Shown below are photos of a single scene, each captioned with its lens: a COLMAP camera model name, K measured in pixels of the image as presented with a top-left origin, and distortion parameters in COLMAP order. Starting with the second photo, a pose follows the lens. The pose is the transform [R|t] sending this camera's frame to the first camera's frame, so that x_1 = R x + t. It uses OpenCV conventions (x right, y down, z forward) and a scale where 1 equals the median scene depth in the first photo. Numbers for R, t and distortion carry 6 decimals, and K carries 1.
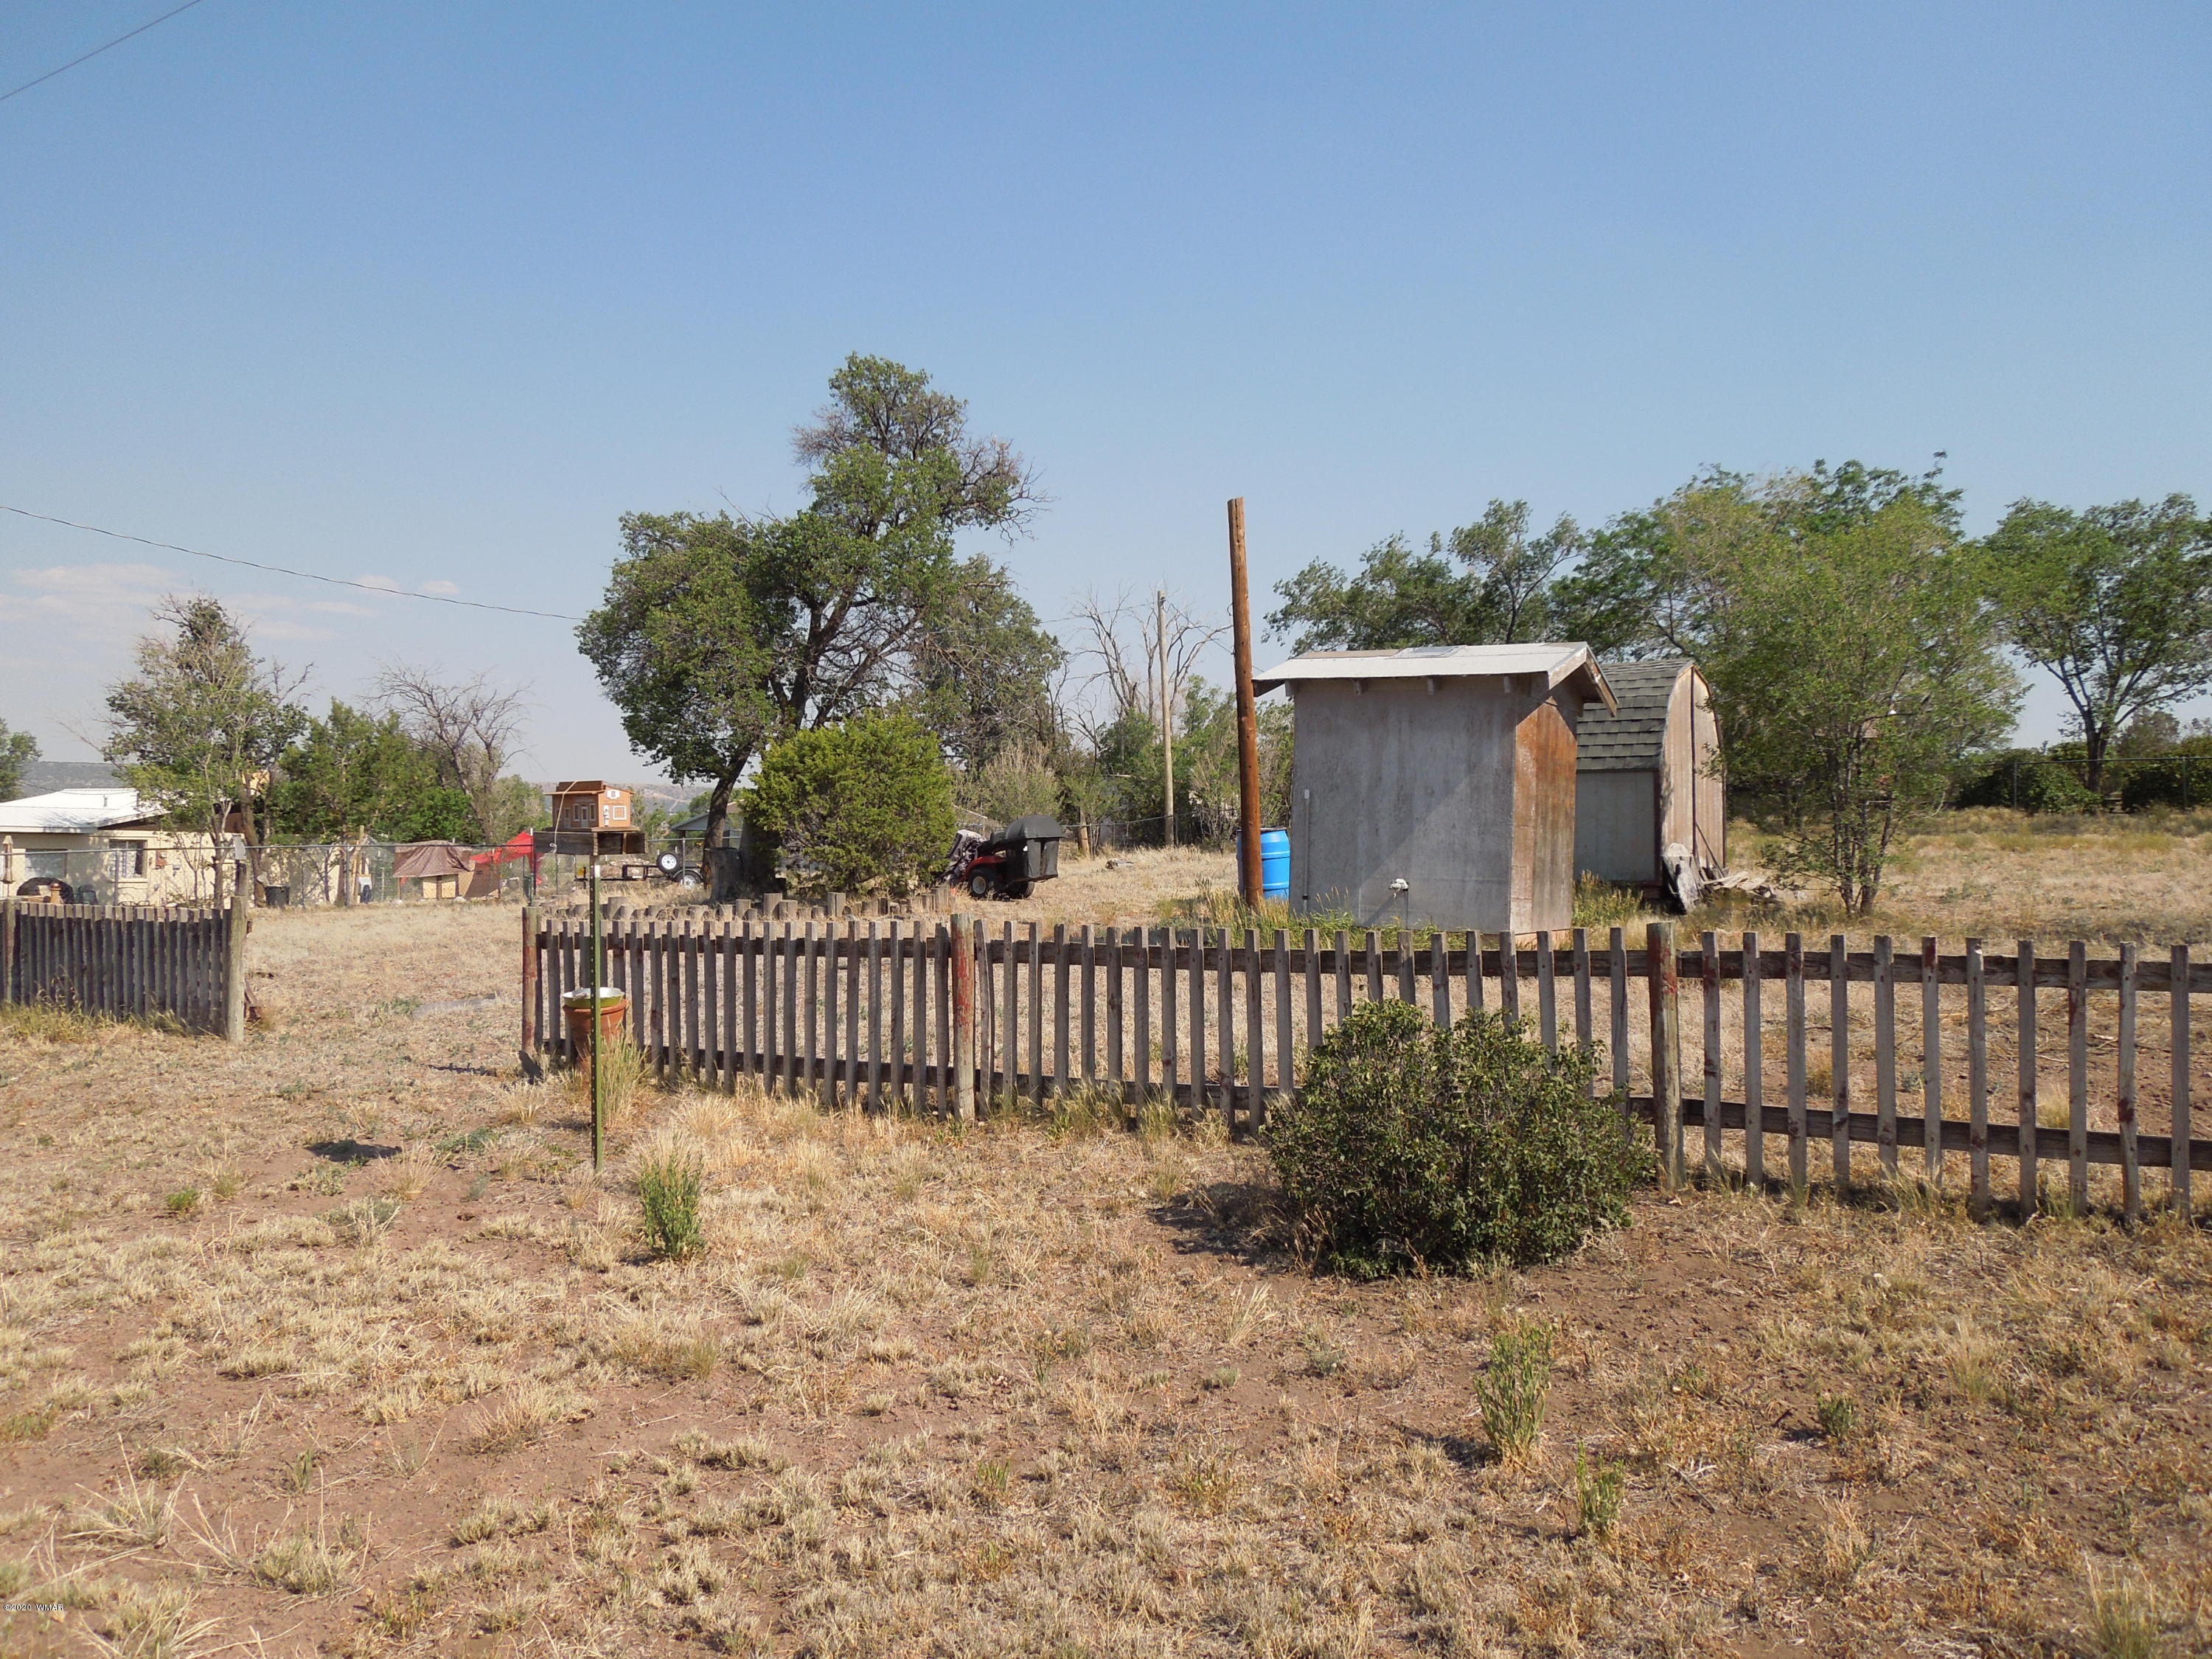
lens RADIAL K [[1653.6, 0, 1106.0], [0, 1653.6, 829.5], [0, 0, 1]] dist [-0.006947, -0.000334]
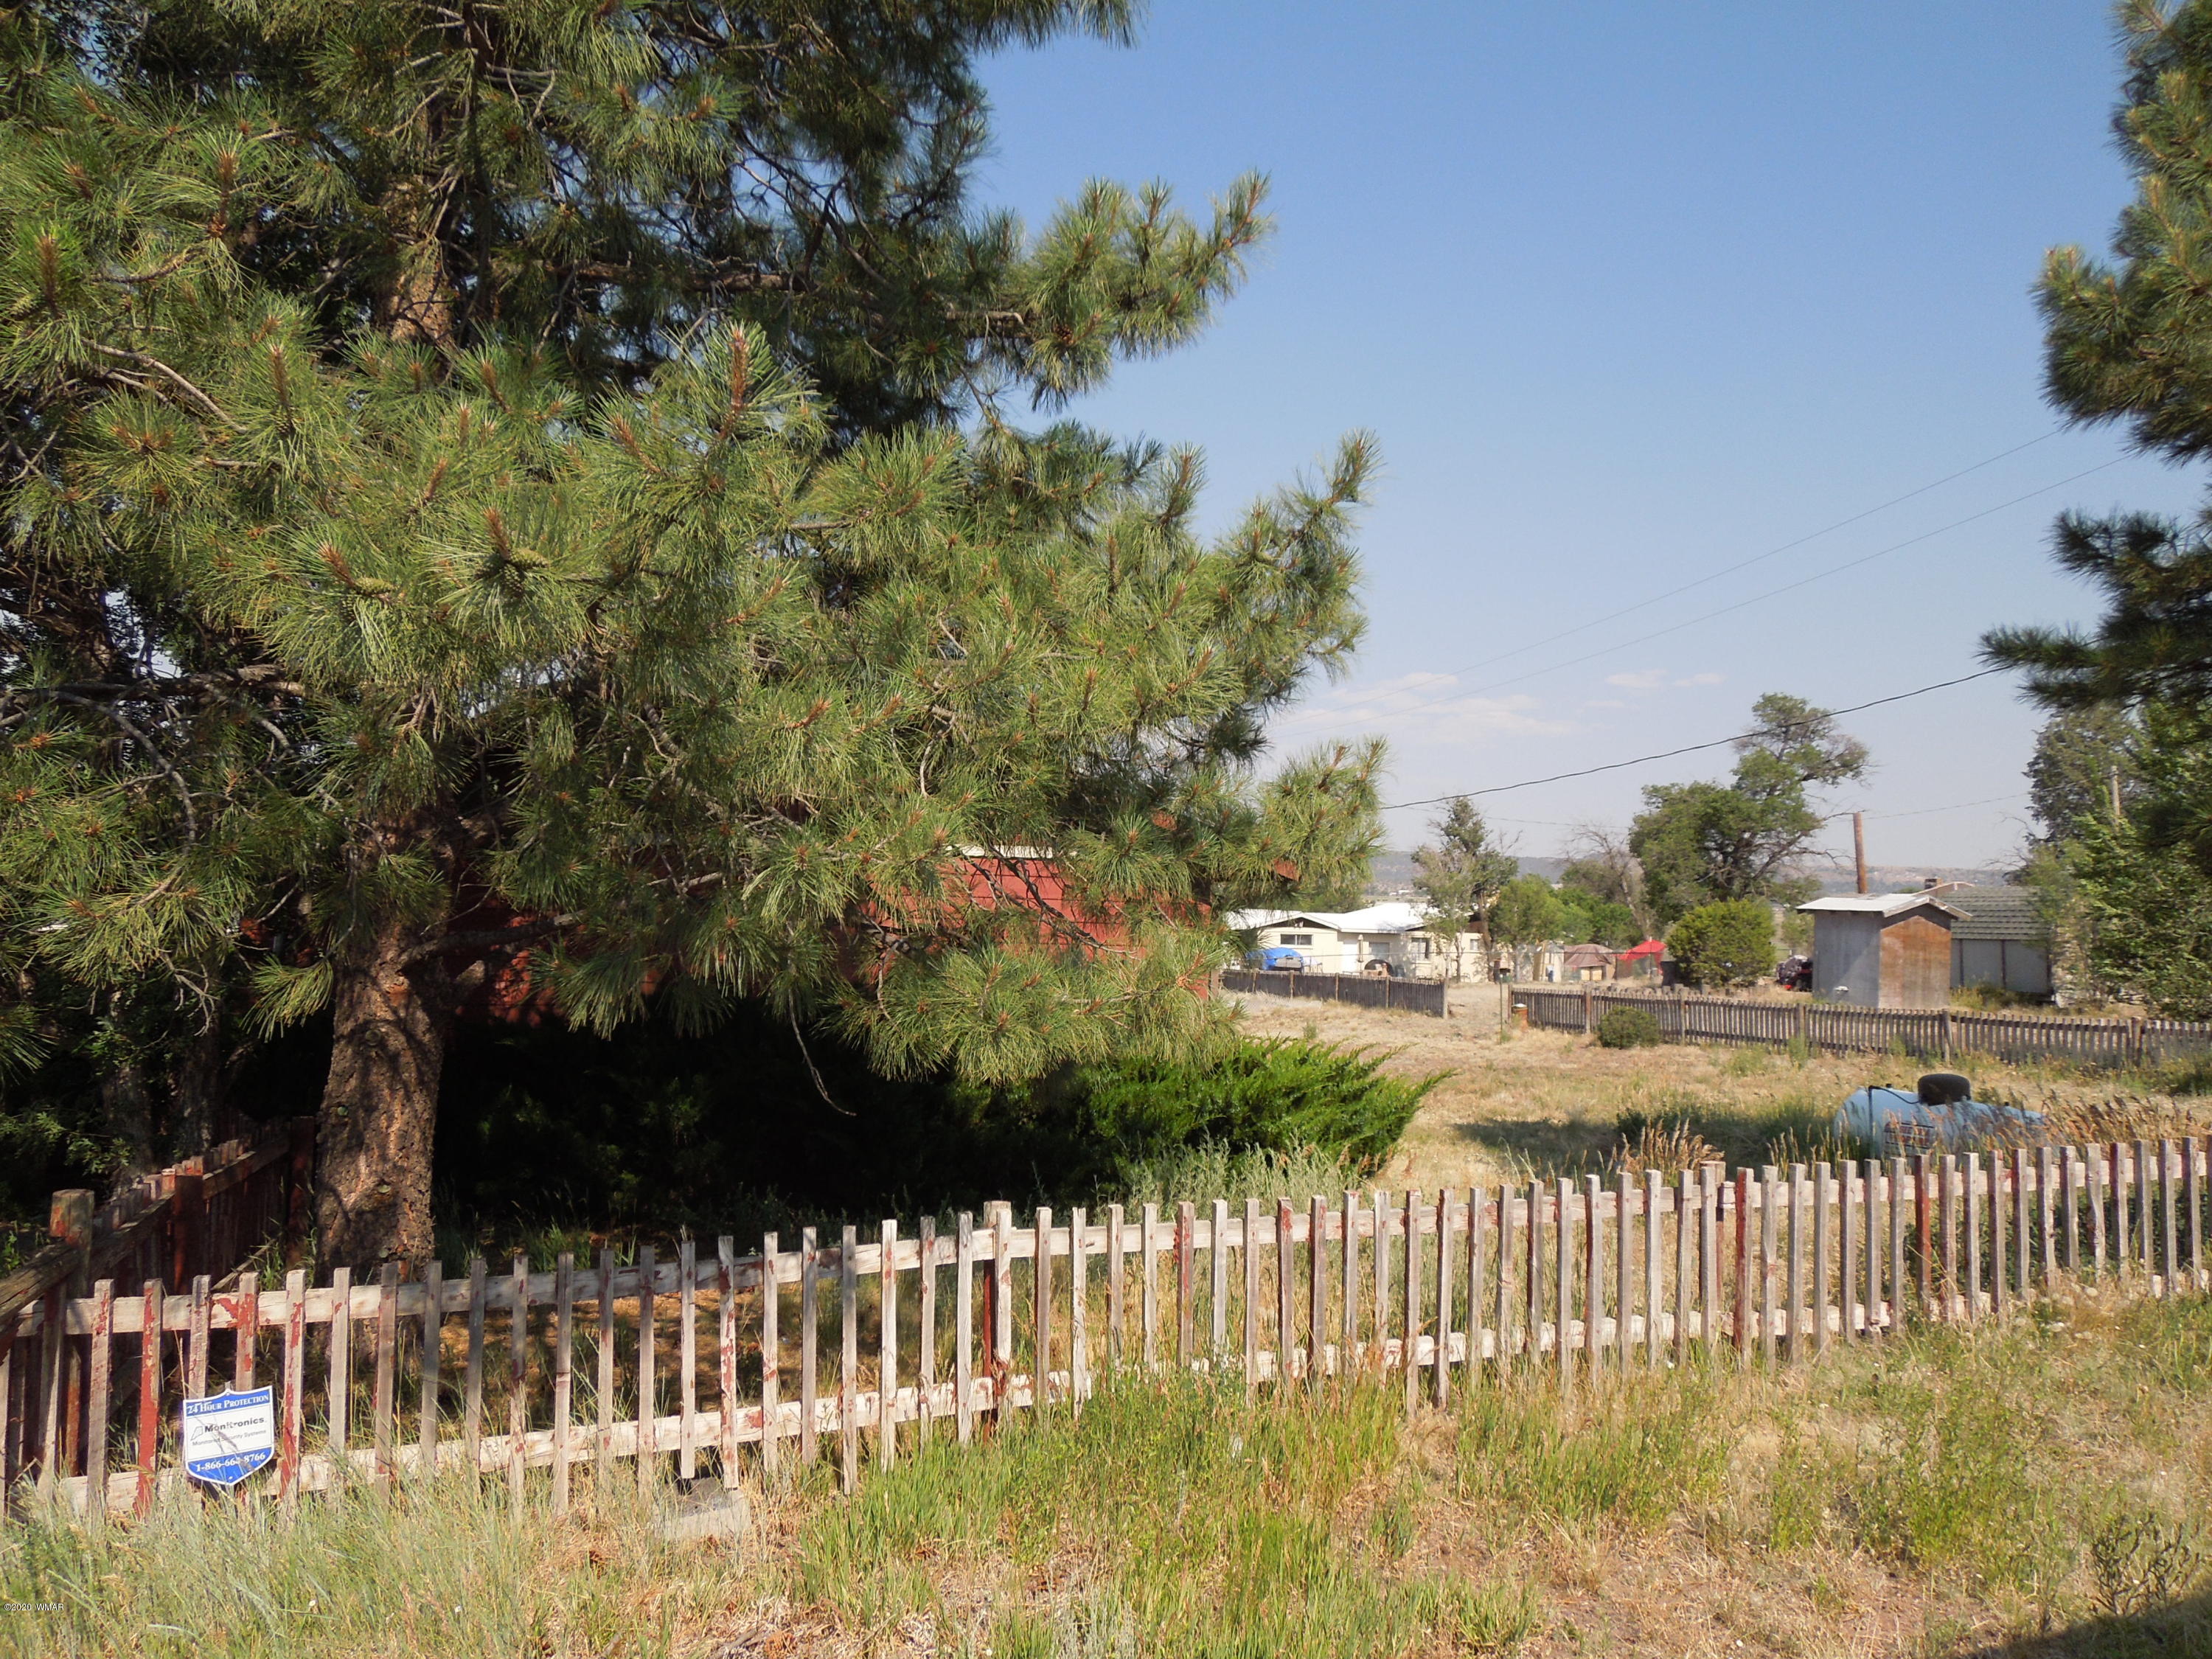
lens RADIAL K [[1653.6, 0, 1106.0], [0, 1653.6, 829.5], [0, 0, 1]] dist [-0.006947, -0.000334]
pose [[0.748661, -0.022206, -0.662581, 0.309713], [-0.010726, 0.998902, -0.045597, -0.025866], [0.662866, 0.041243, 0.747601, -0.517253]]
